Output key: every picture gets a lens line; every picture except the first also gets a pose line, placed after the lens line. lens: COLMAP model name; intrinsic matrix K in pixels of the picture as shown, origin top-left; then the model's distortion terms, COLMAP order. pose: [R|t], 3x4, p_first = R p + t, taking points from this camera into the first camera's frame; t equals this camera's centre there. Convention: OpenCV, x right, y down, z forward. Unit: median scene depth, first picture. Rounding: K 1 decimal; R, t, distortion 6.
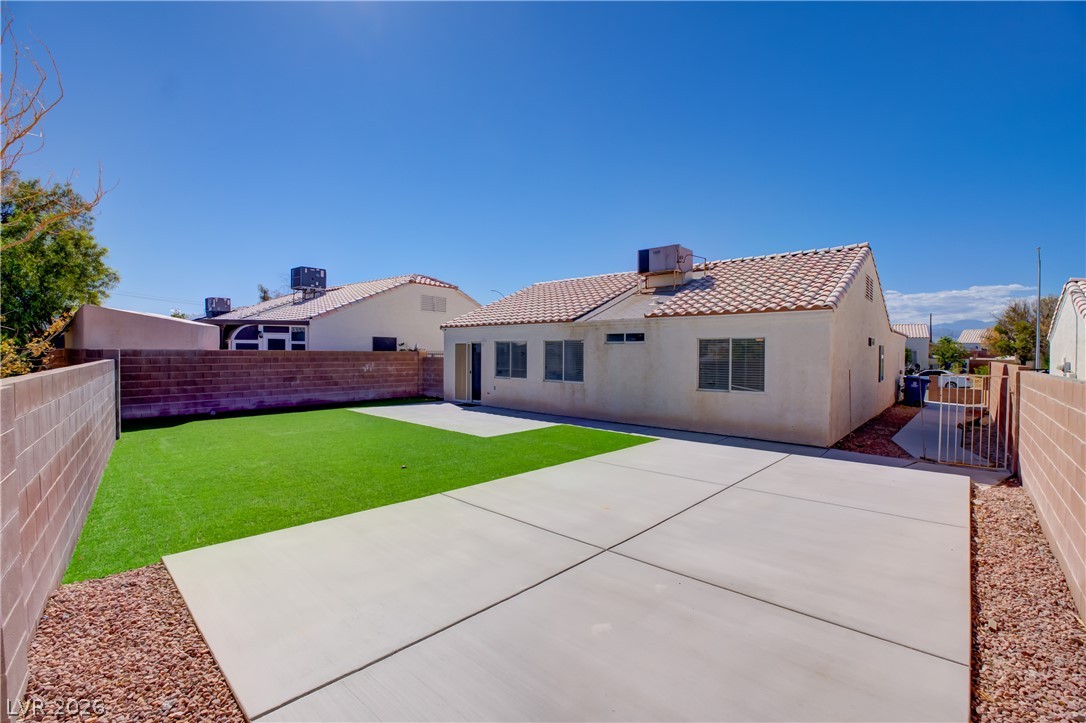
lens RADIAL K [[484.5, 0, 547.5], [0, 484.5, 359.4], [0, 0, 1]] dist [-0.048636, 0.000763]
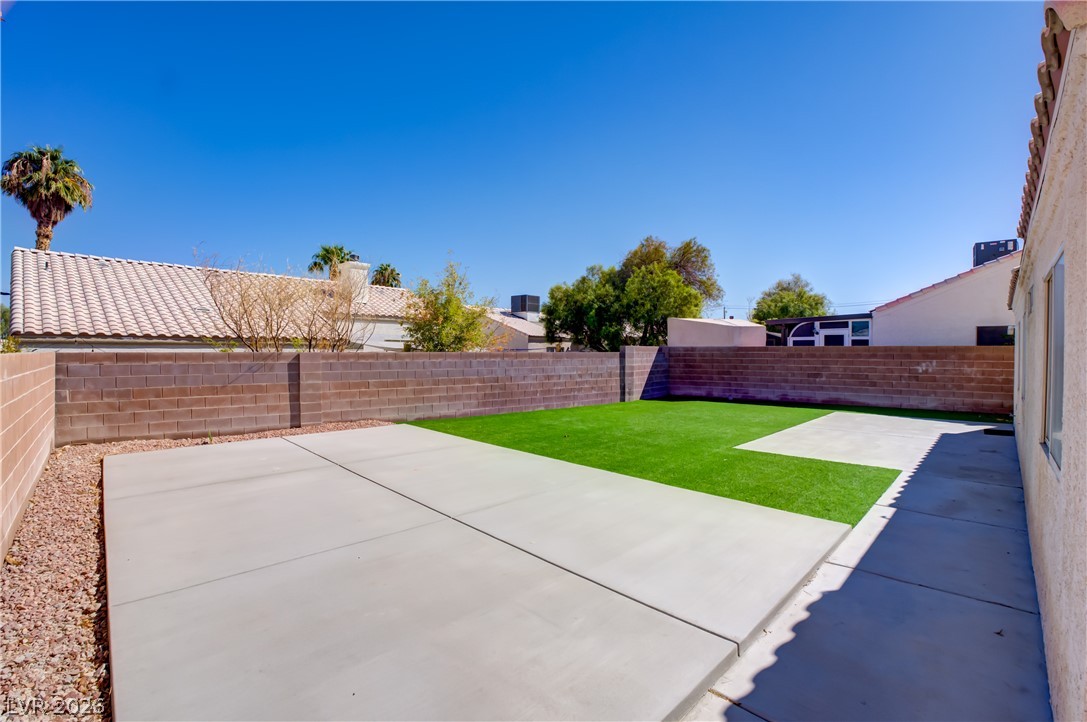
lens RADIAL K [[484.9, 0, 548.0], [0, 484.9, 358.9], [0, 0, 1]] dist [-0.048636, 0.000763]
pose [[-0.048726, 0.009635, -0.998766, 0.445824], [-0.014587, 0.999840, 0.010357, 0.005030], [0.998706, 0.015074, -0.048578, 0.475285]]
